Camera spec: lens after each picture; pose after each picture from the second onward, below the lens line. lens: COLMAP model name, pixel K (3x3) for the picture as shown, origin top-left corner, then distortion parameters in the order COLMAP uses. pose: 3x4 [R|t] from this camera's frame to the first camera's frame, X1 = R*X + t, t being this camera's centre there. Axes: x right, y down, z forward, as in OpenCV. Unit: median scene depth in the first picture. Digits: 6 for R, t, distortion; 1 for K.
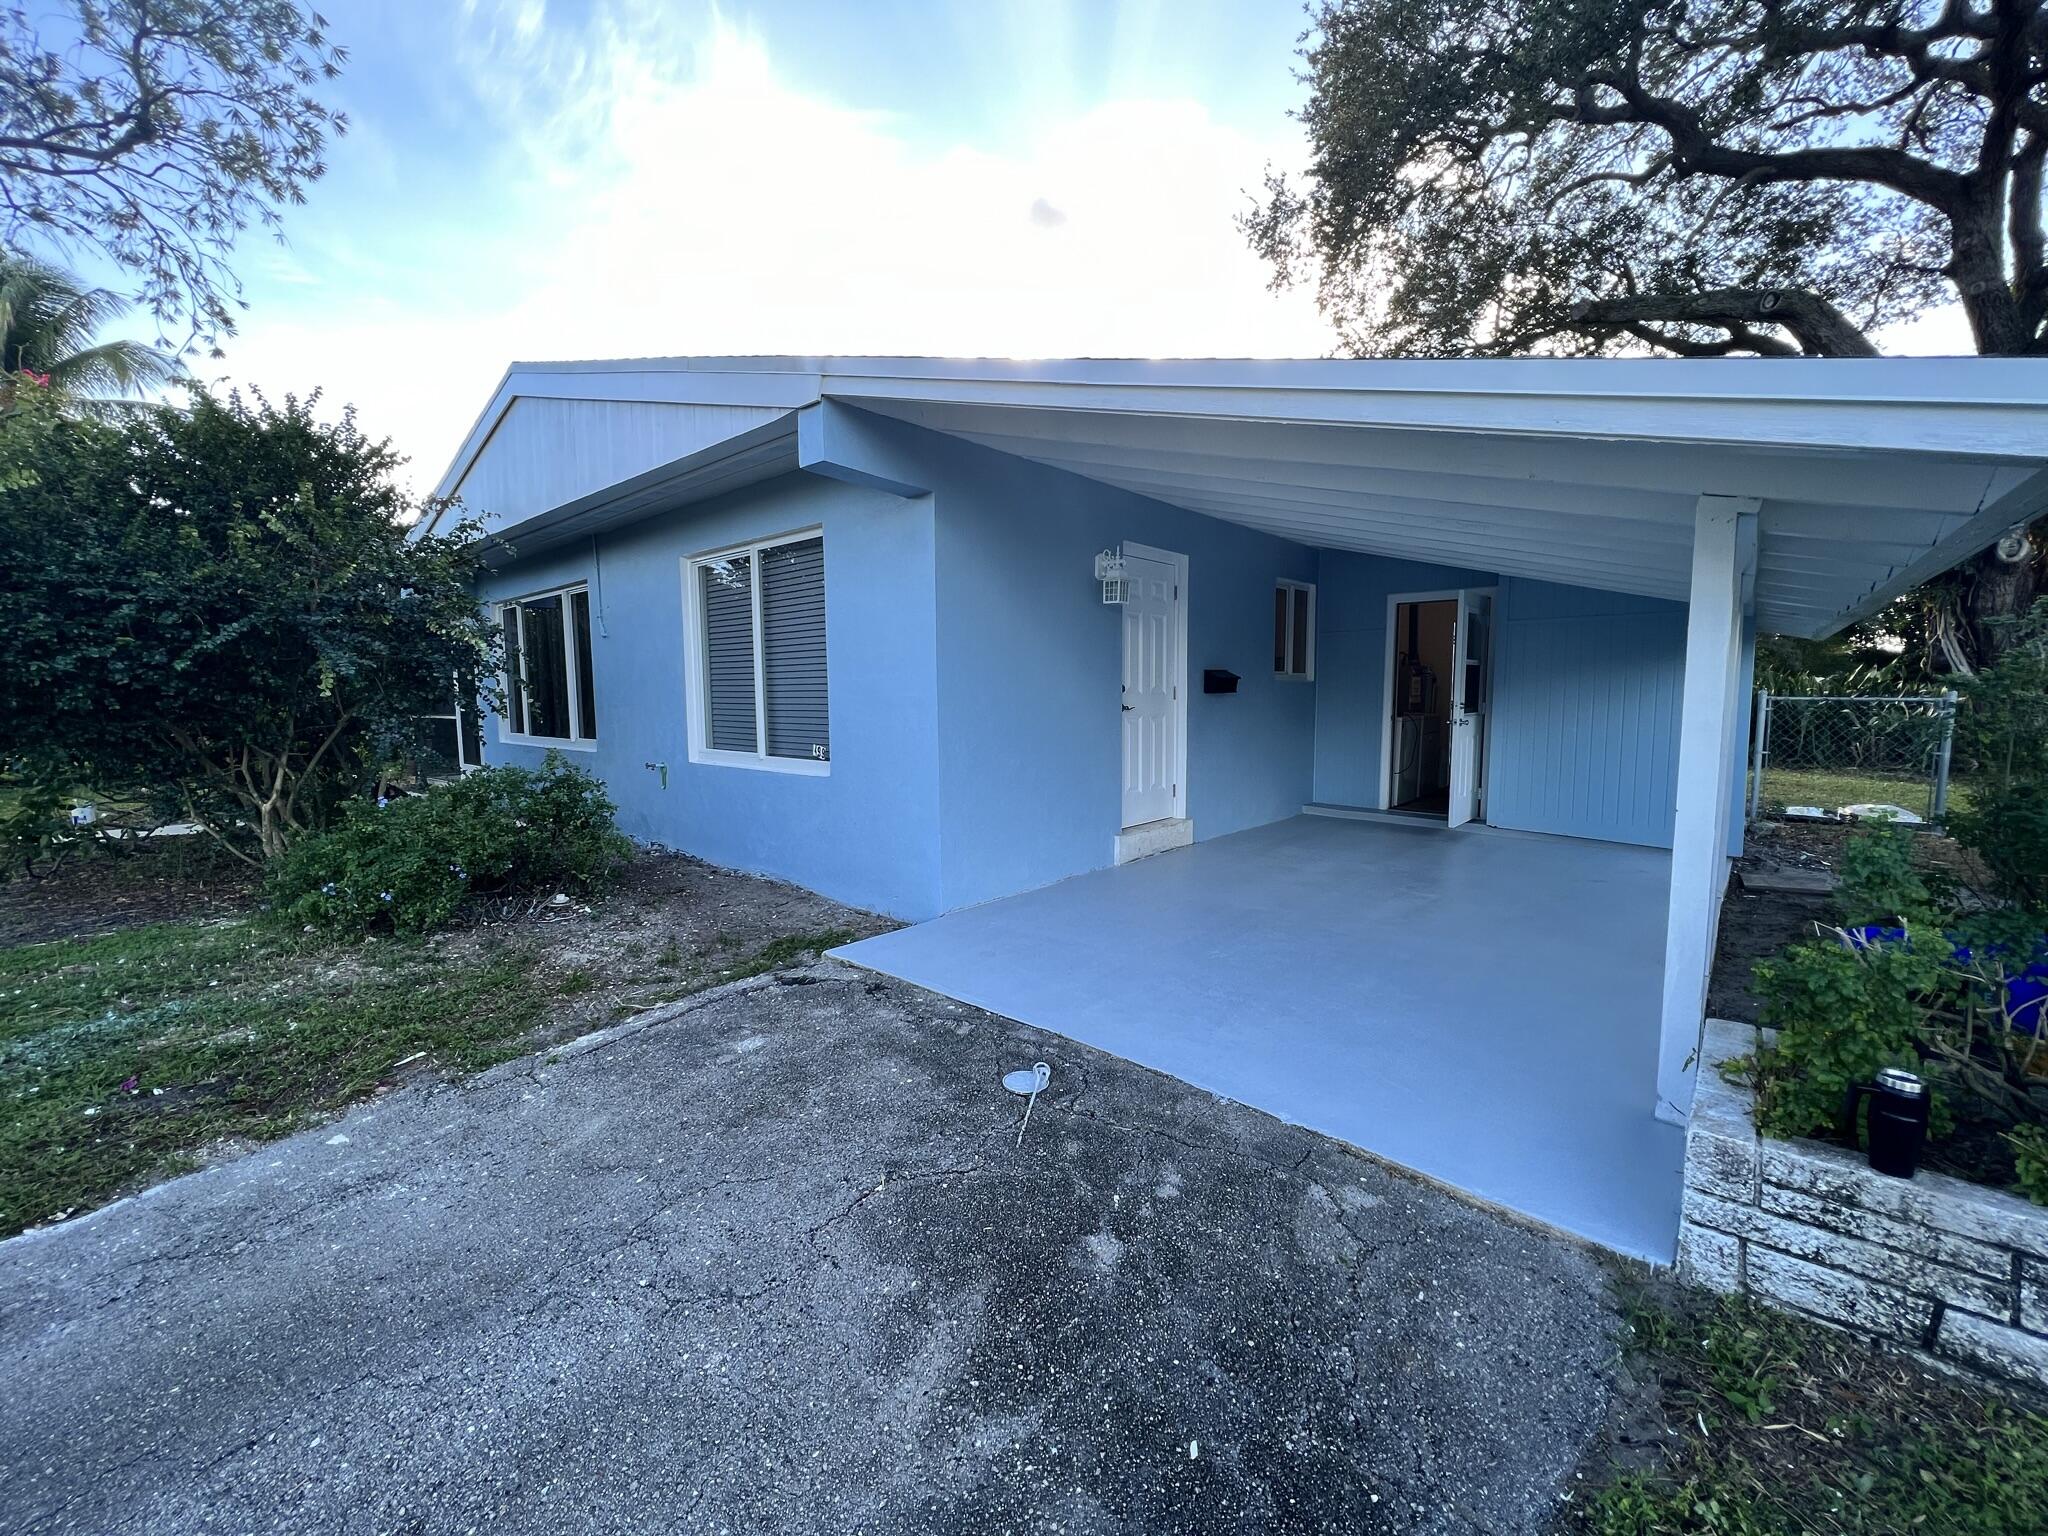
lens RADIAL K [[820.7, 0, 1023.3], [0, 820.7, 765.6], [0, 0, 1]] dist [-0.001565, 0.000626]
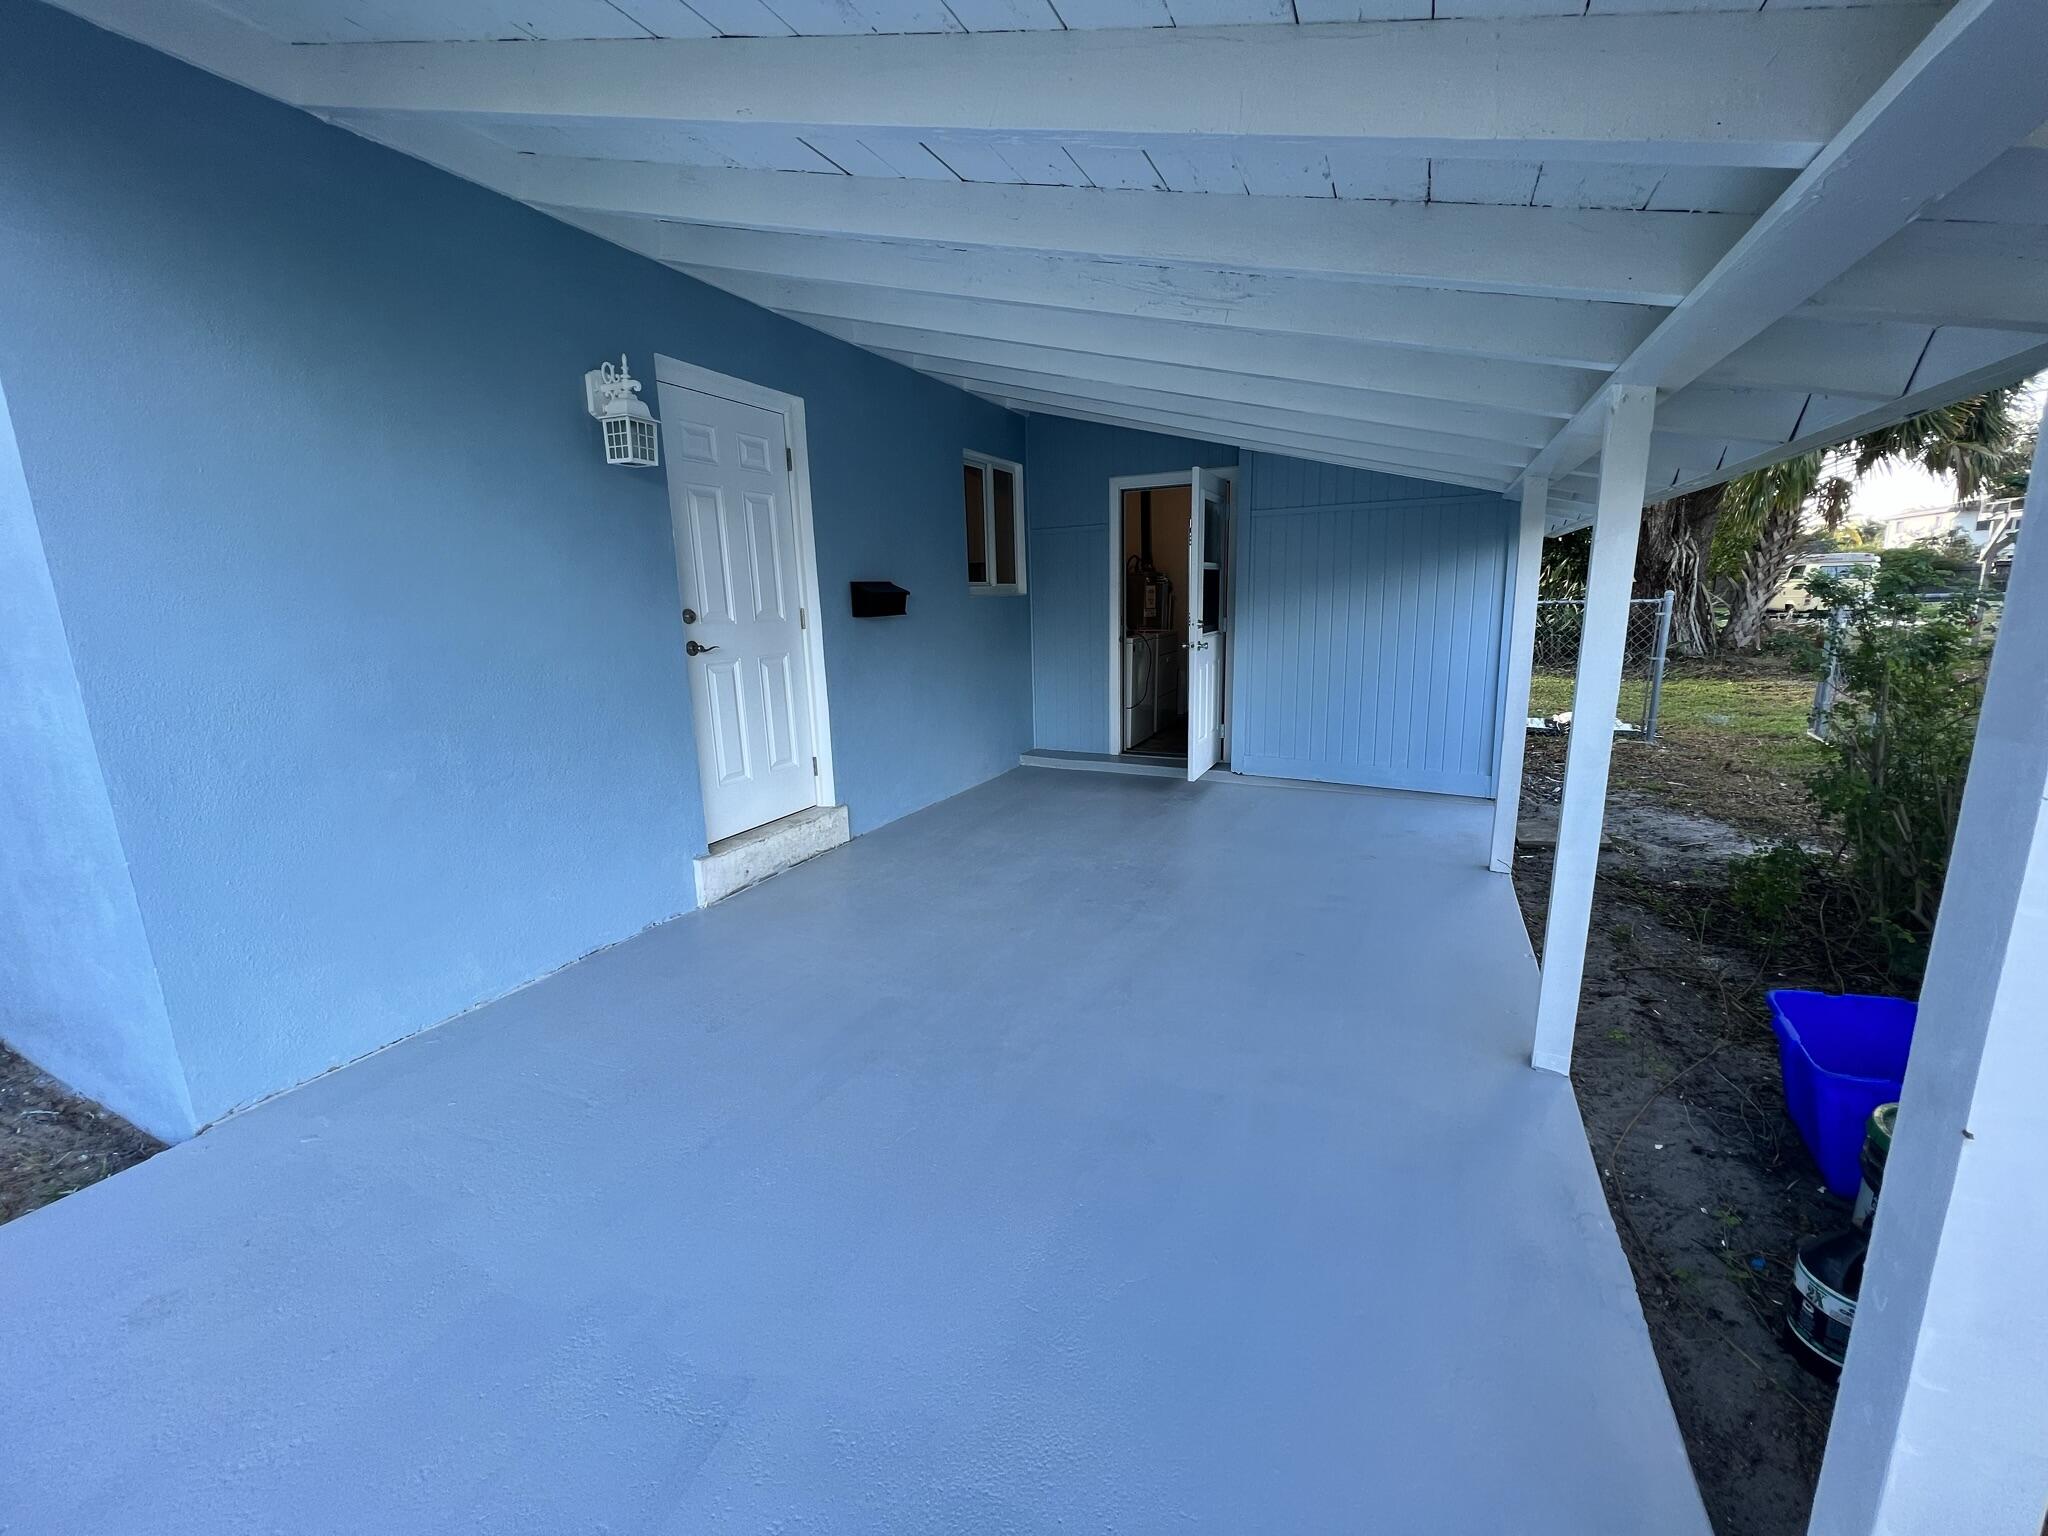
lens RADIAL K [[820.7, 0, 1024.5], [0, 820.7, 766.0], [0, 0, 1]] dist [-0.001565, 0.000626]
pose [[0.960201, -0.077120, 0.268452, 0.162354], [0.048394, 0.992525, 0.112032, -0.035164], [-0.275085, -0.094581, 0.956756, 0.301359]]
